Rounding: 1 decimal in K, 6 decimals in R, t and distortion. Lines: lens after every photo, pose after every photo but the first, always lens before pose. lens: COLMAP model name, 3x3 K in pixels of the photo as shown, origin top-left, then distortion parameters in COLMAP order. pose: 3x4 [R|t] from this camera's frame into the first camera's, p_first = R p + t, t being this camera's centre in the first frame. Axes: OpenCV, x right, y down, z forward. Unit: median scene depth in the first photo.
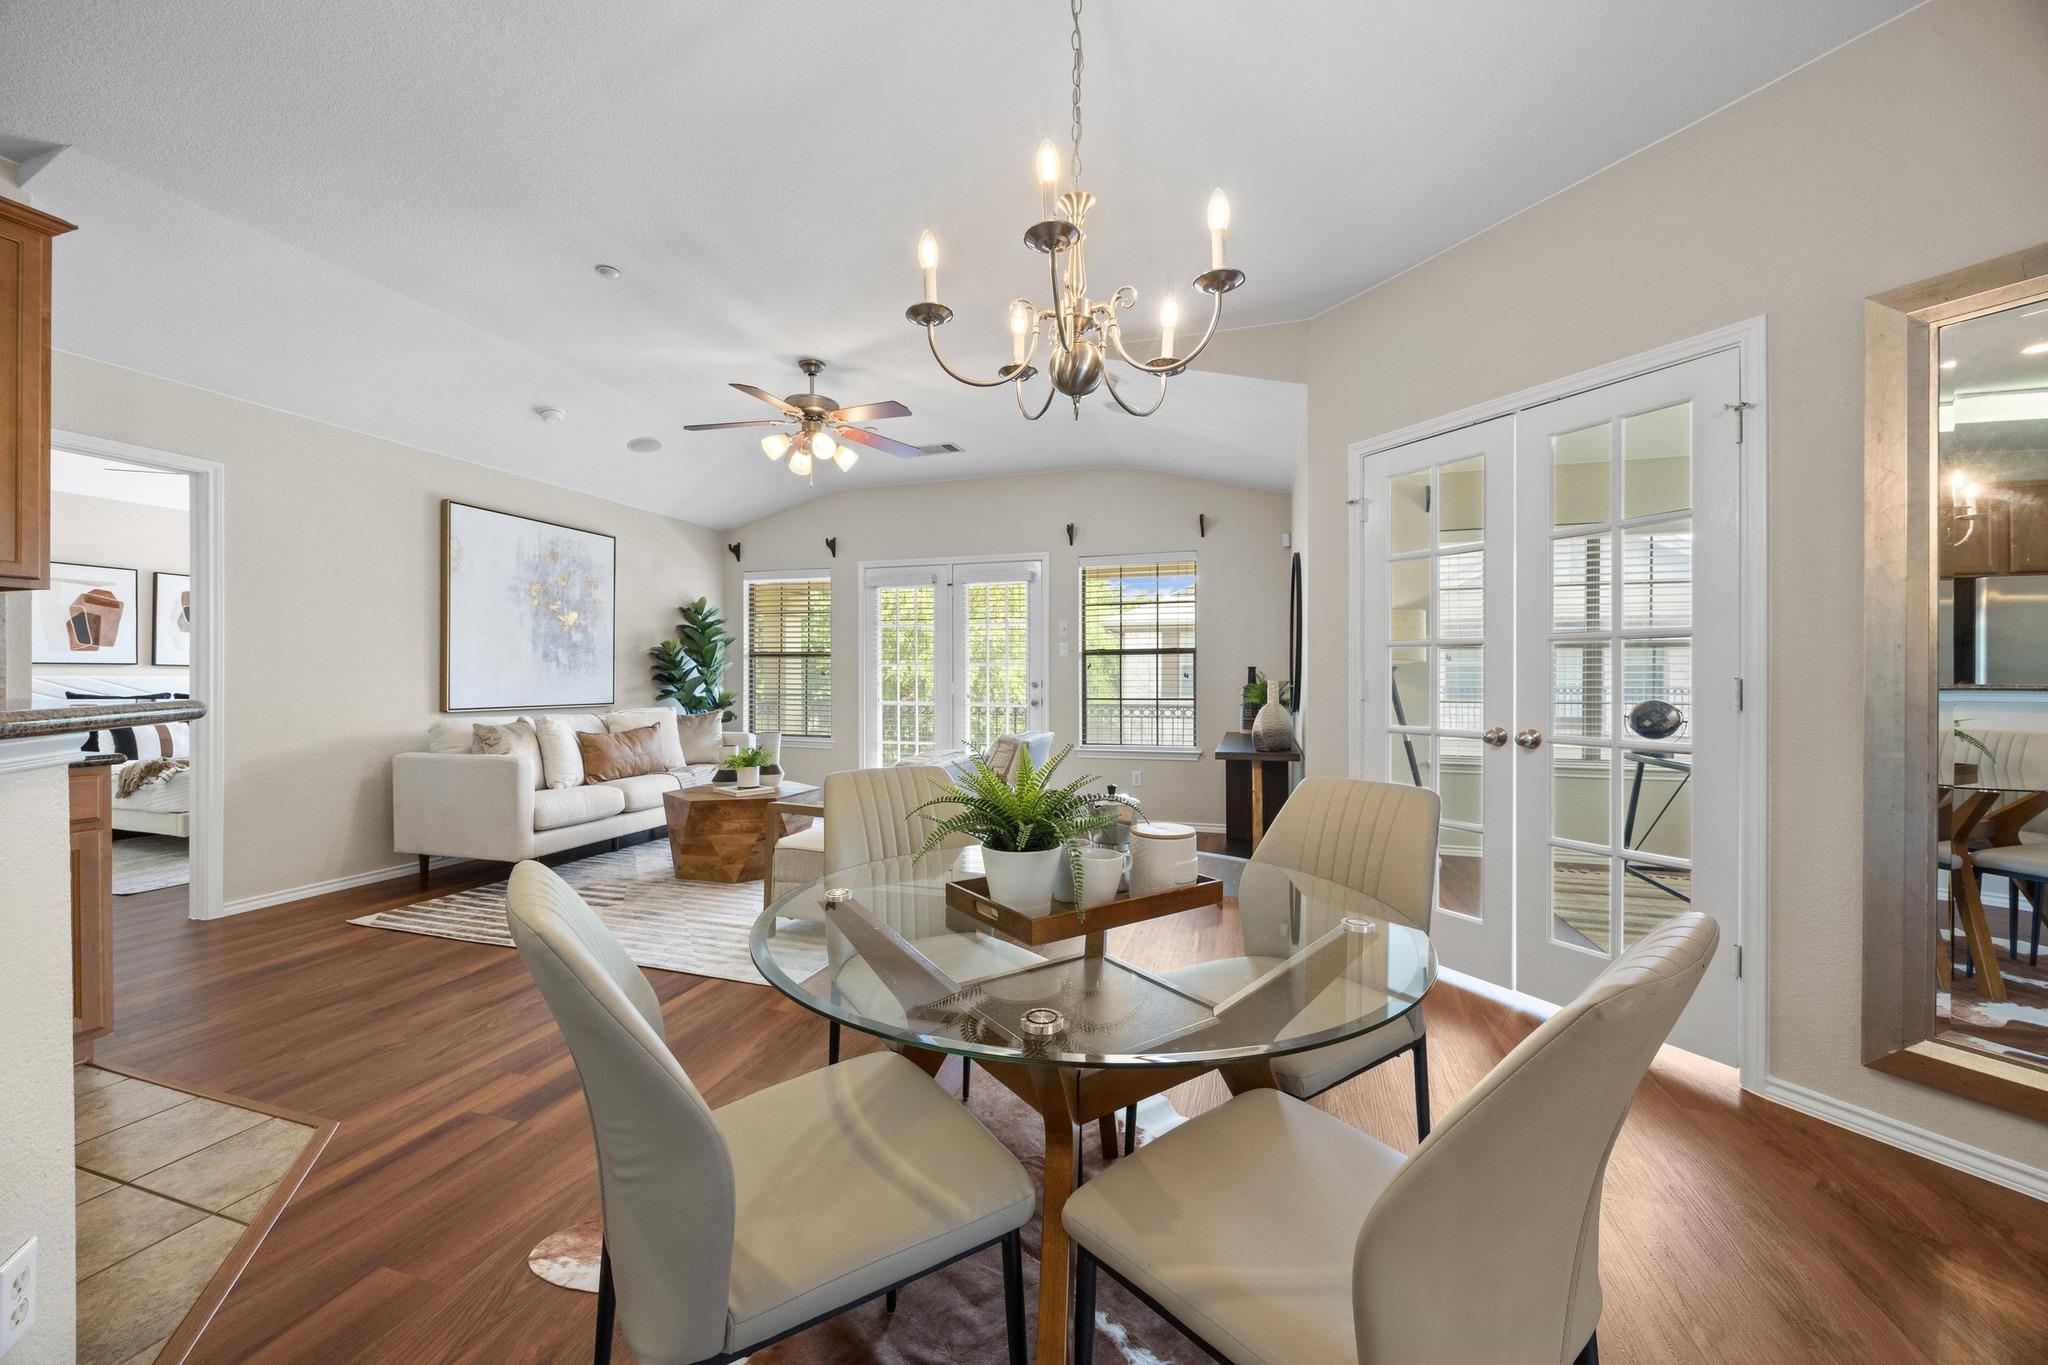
lens RADIAL K [[779.3, 0, 1016.1], [0, 779.3, 679.4], [0, 0, 1]] dist [-0.002745, -0.000245]
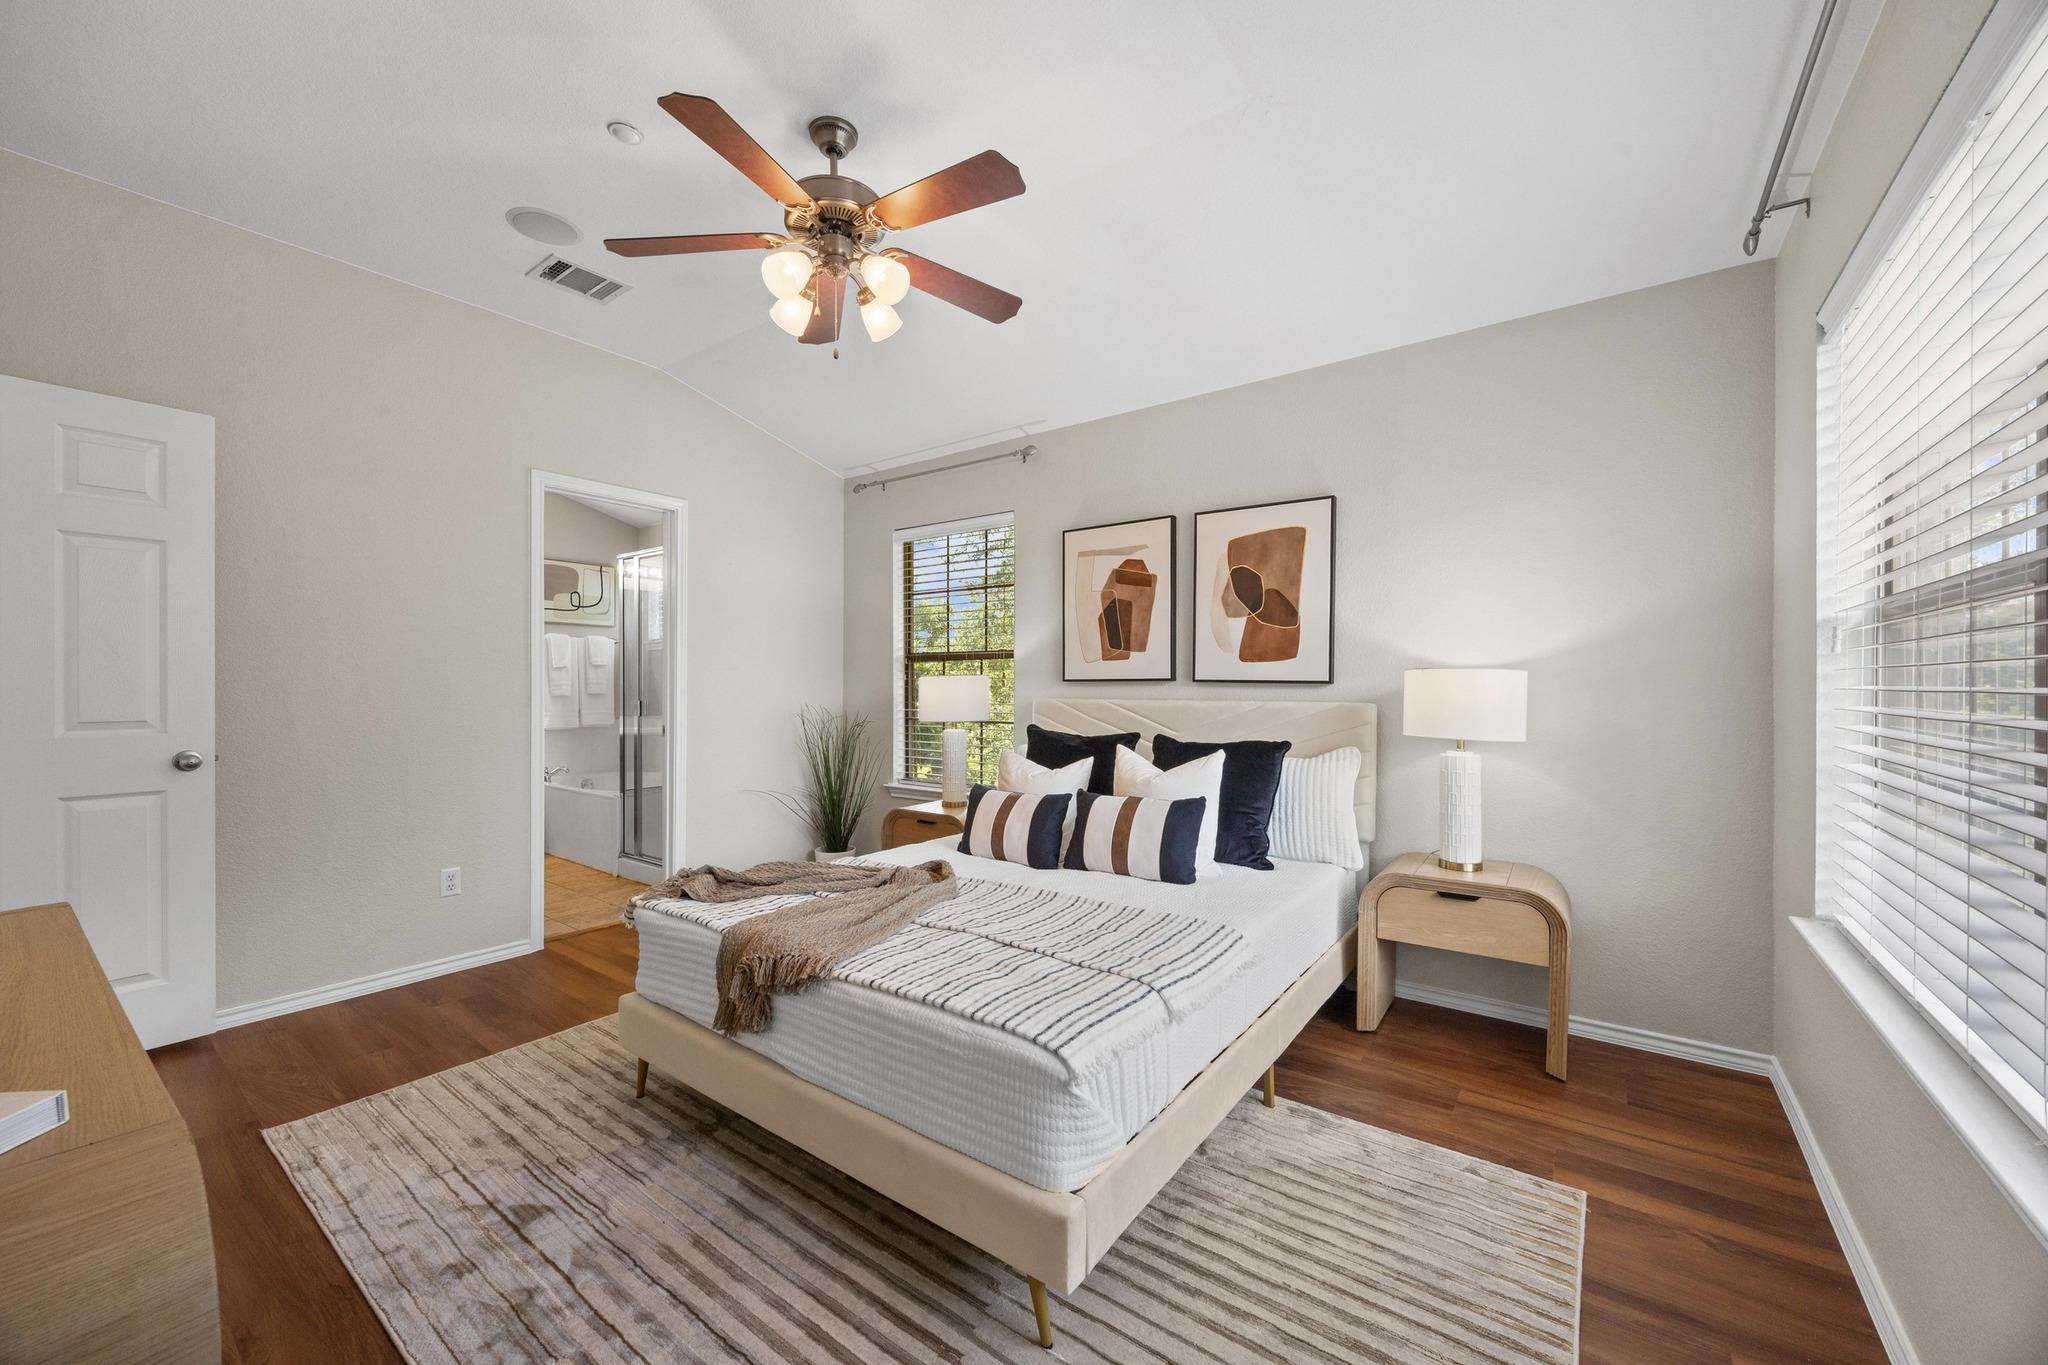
lens RADIAL K [[785.7, 0, 1013.8], [0, 785.7, 680.7], [0, 0, 1]] dist [-0.002980, -0.000204]
pose [[-0.327963, -0.007759, -0.944659, -0.679246], [-0.004887, 0.999967, -0.006516, -0.018403], [0.944678, 0.002479, -0.327990, 1.344628]]
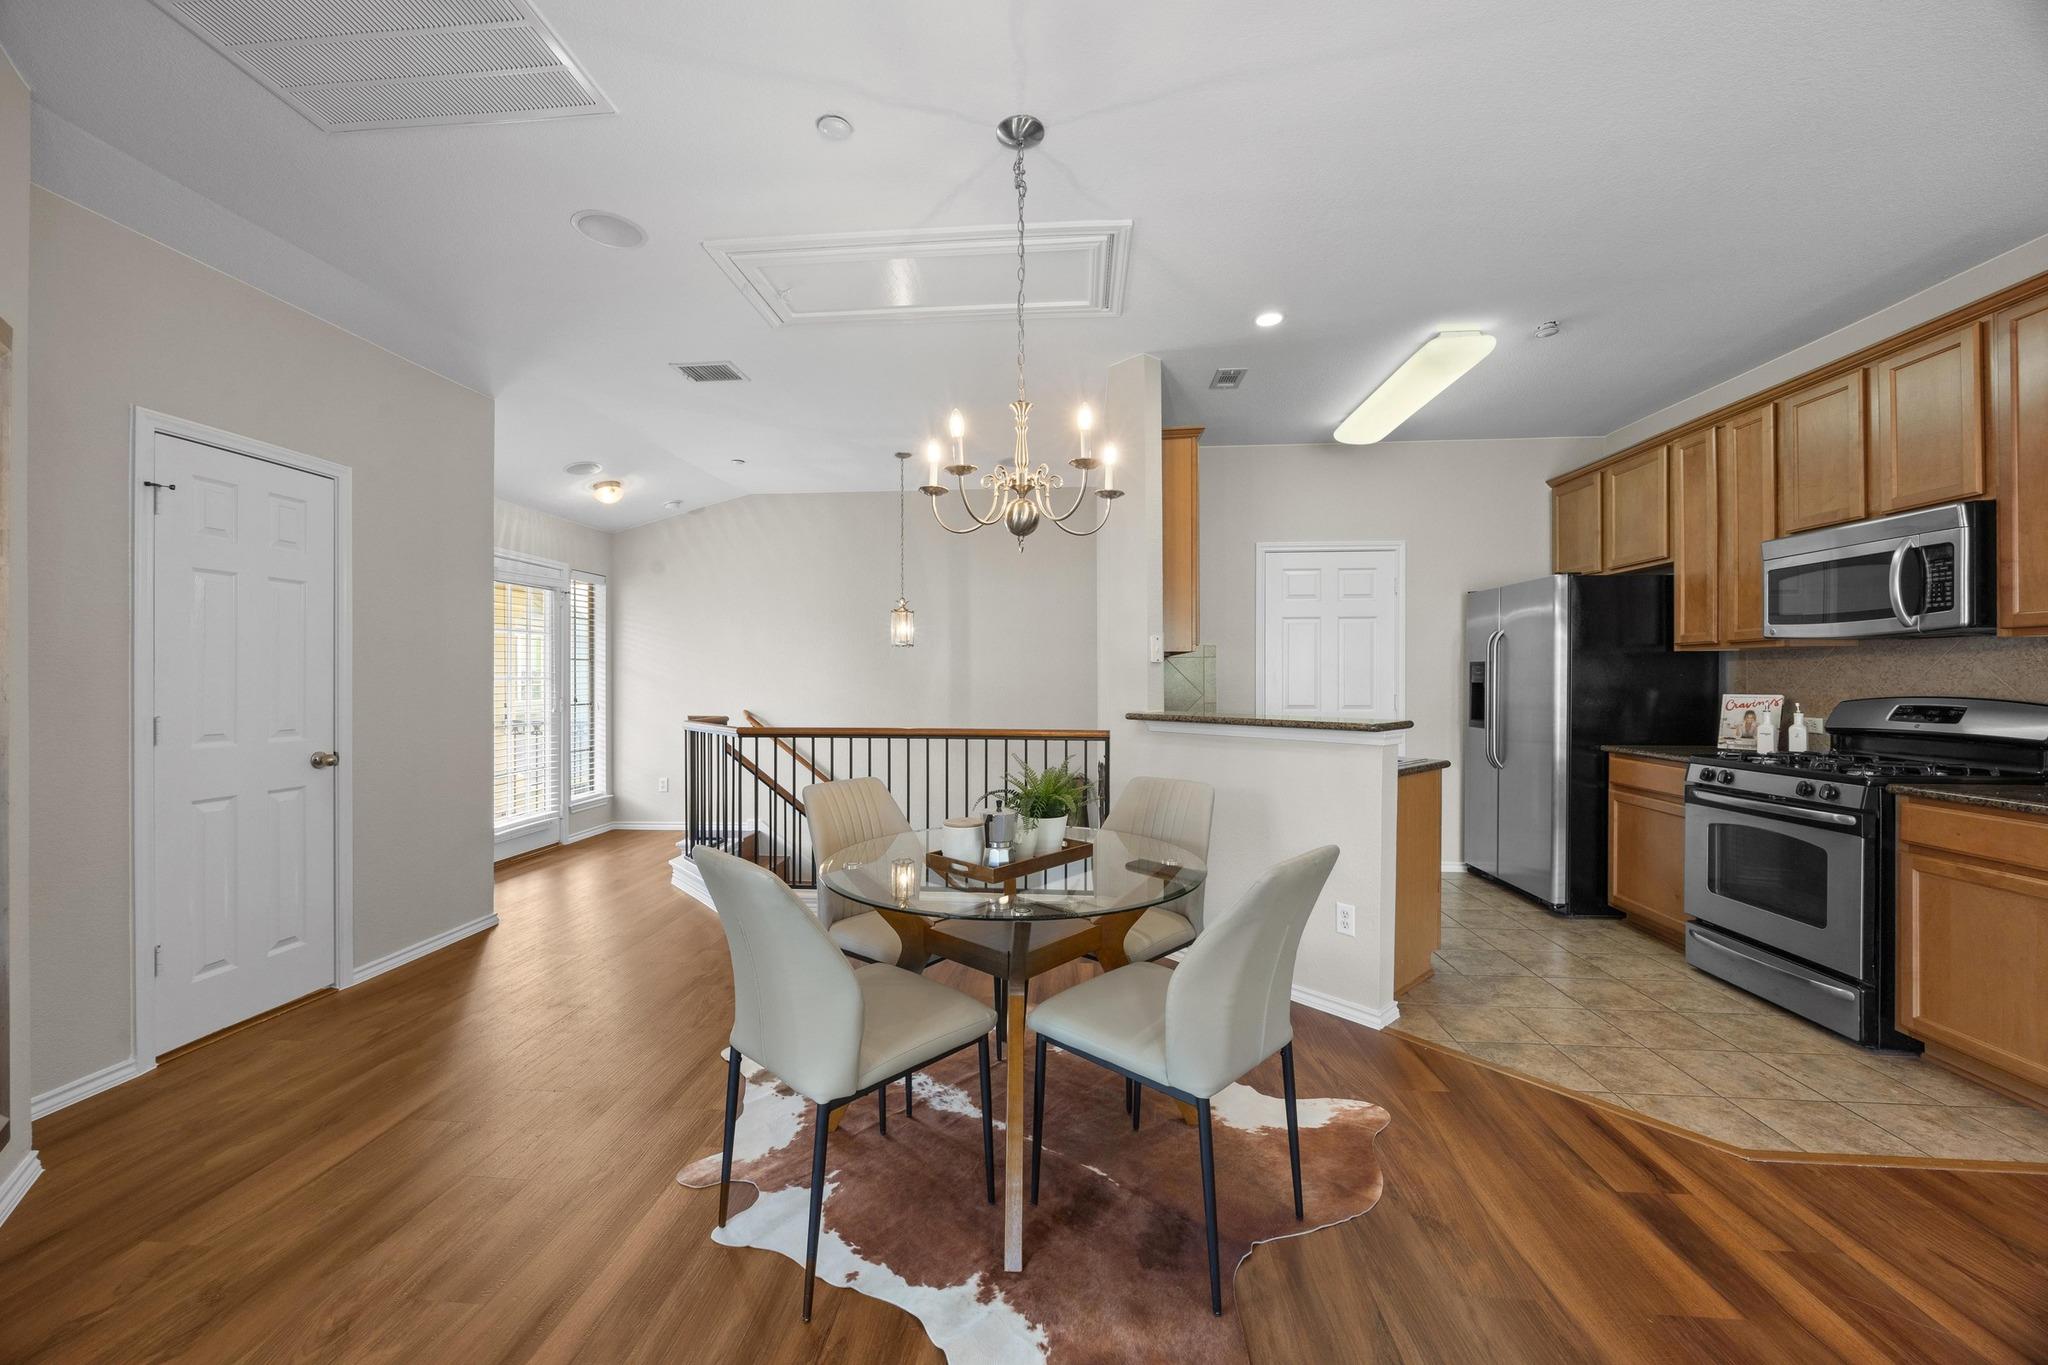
lens RADIAL K [[773.4, 0, 1015.5], [0, 773.4, 681.2], [0, 0, 1]] dist [-0.003037, -0.000527]
pose [[-0.974669, -0.000652, -0.223650, 0.124387], [-0.001744, 0.999988, 0.004684, -0.026763], [0.223644, 0.004956, -0.974658, 0.728730]]
